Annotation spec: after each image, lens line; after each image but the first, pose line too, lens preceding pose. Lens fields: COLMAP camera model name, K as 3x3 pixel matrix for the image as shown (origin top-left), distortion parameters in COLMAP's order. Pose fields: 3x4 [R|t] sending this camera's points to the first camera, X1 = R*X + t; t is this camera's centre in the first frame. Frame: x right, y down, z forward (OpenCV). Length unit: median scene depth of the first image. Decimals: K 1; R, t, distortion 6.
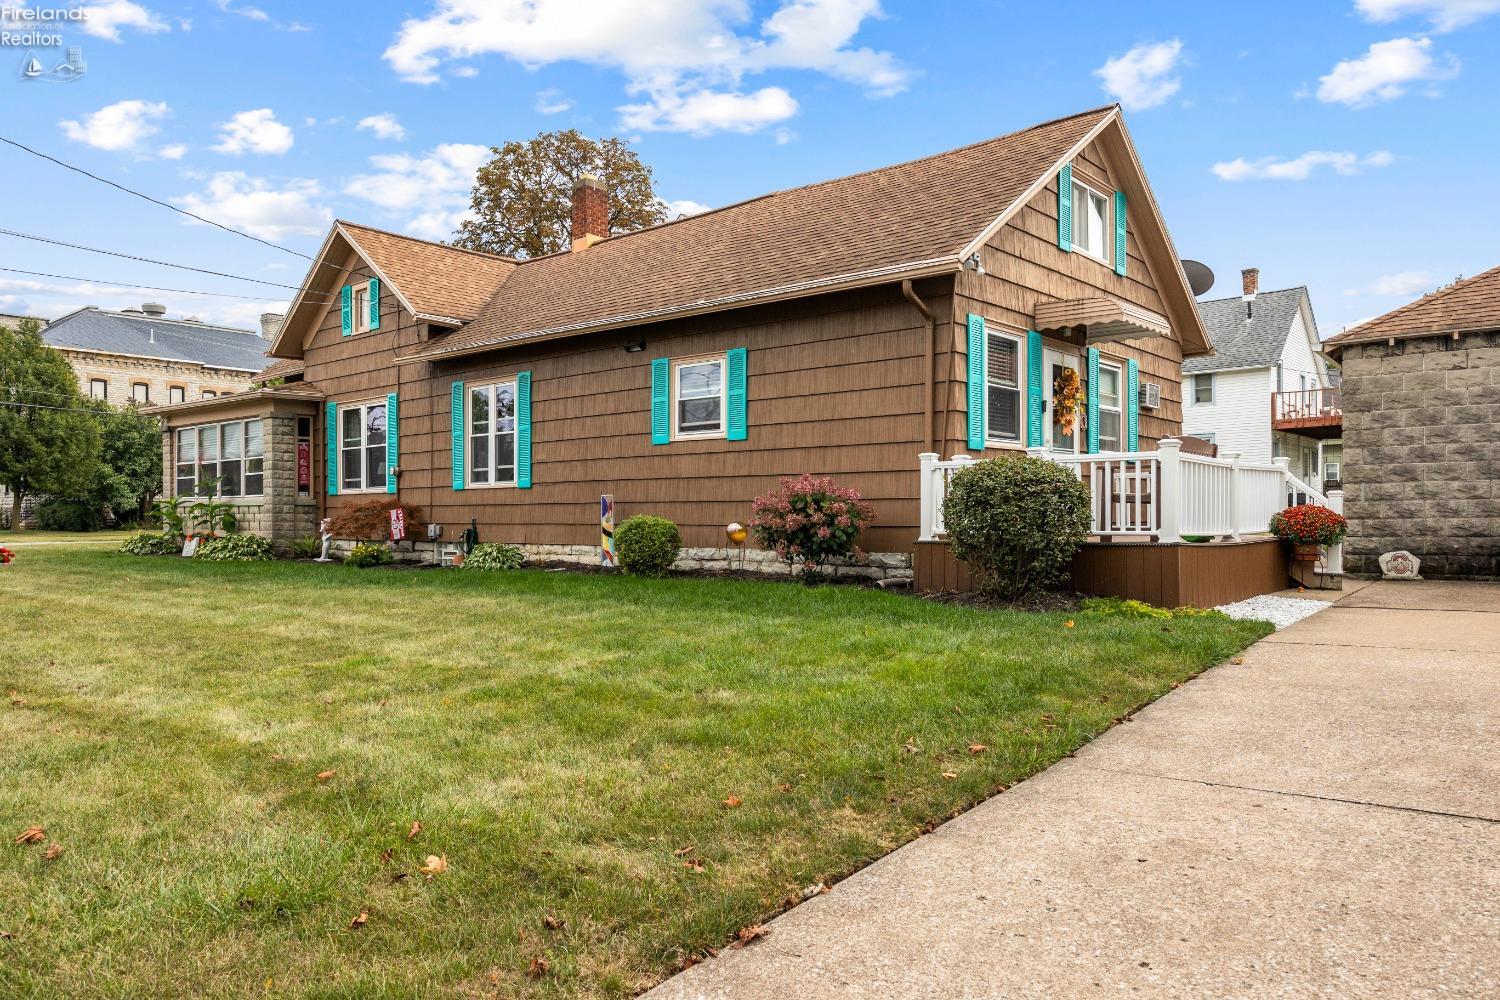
lens RADIAL K [[1032.7, 0, 750.0], [0, 1032.7, 500.0], [0, 0, 1]] dist [0.001559, 0.001772]
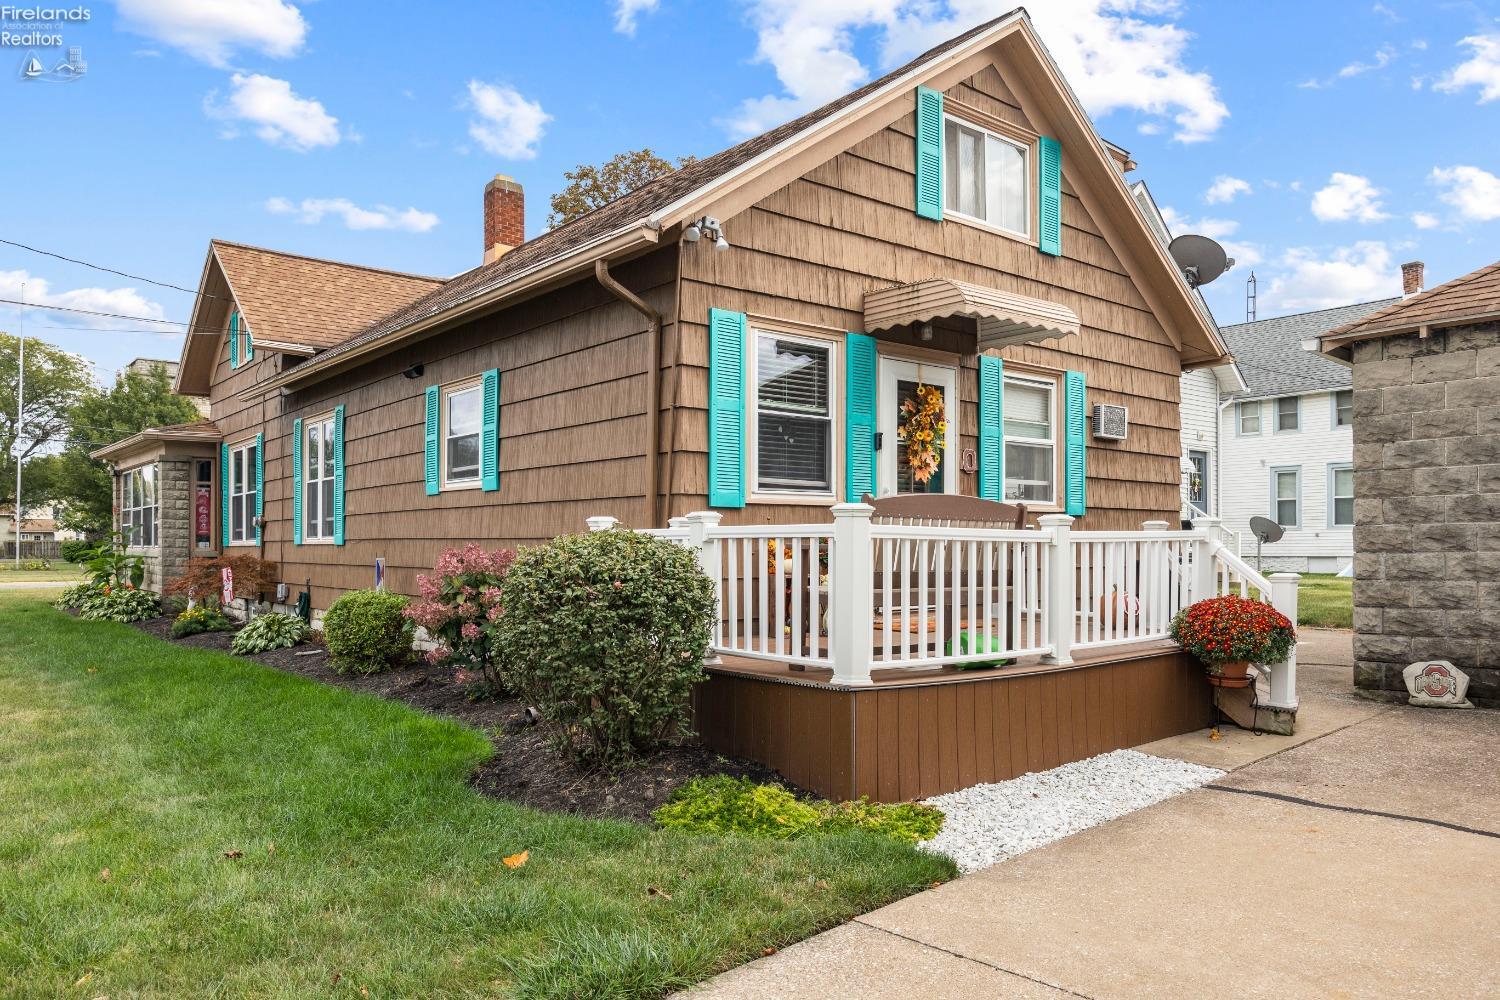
lens RADIAL K [[1033.4, 0, 748.4], [0, 1033.4, 529.4], [0, 0, 1]] dist [0.002158, -0.001242]
pose [[0.985845, -0.000051, -0.167658, 0.310141], [0.000027, 1.000000, -0.000145, -0.030590], [0.167658, 0.000139, 0.985845, 0.294266]]
